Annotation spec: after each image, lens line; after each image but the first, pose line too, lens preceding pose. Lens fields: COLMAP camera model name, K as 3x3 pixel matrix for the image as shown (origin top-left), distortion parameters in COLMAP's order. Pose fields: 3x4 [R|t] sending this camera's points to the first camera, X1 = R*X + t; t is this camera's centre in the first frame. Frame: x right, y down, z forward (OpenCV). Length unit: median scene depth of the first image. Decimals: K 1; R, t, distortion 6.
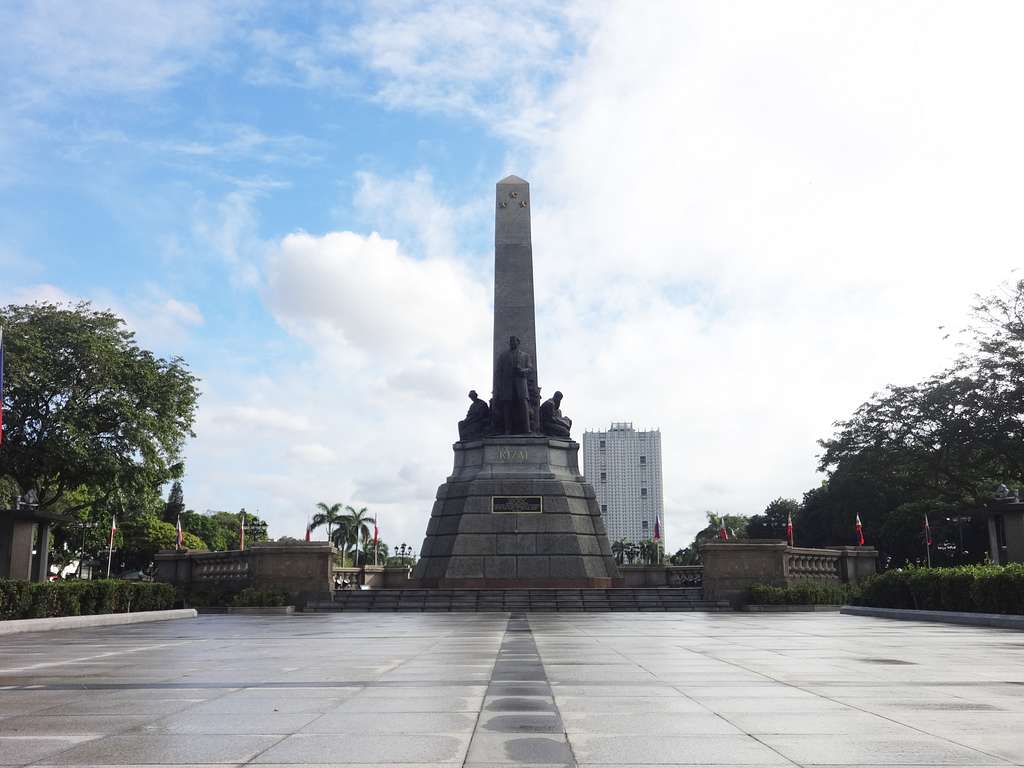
lens RADIAL K [[1002.5, 0, 496.7], [0, 1002.5, 392.9], [0, 0, 1]] dist [-0.013025, 0.000000]
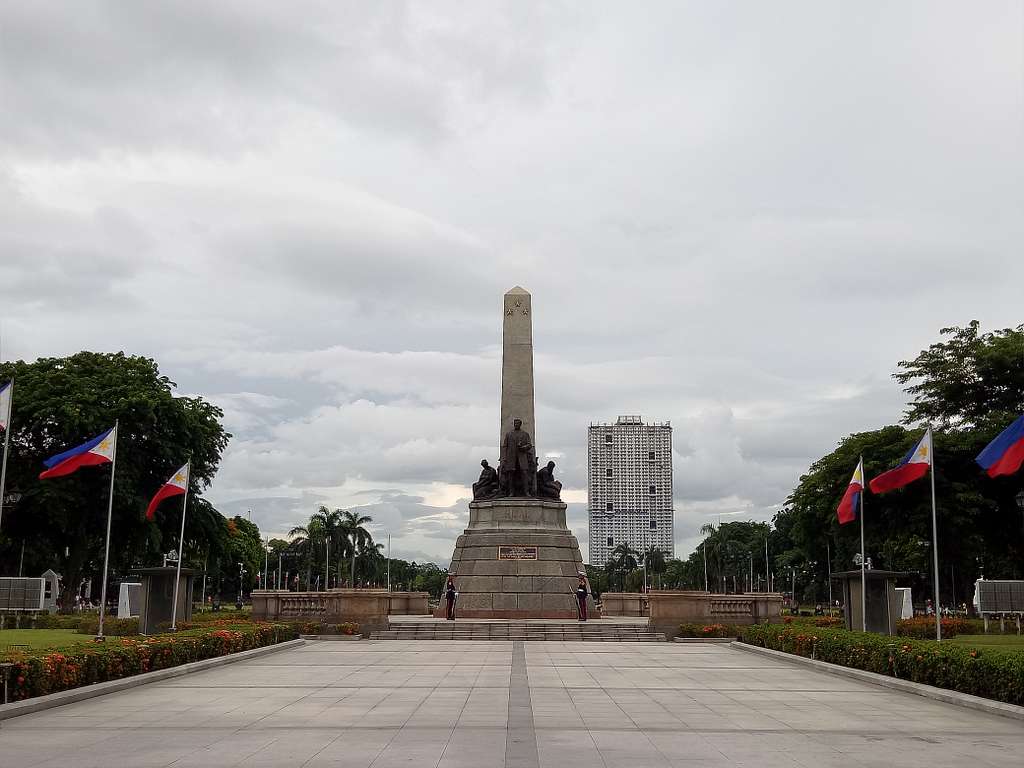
lens RADIAL K [[1062.7, 0, 508.0], [0, 1062.7, 386.3], [0, 0, 1]] dist [0.046355, 0.000000]
pose [[0.999883, 0.011833, 0.009682, -0.008008], [-0.011861, 0.999926, 0.002865, -0.100201], [-0.009648, -0.002980, 0.999949, -0.352413]]
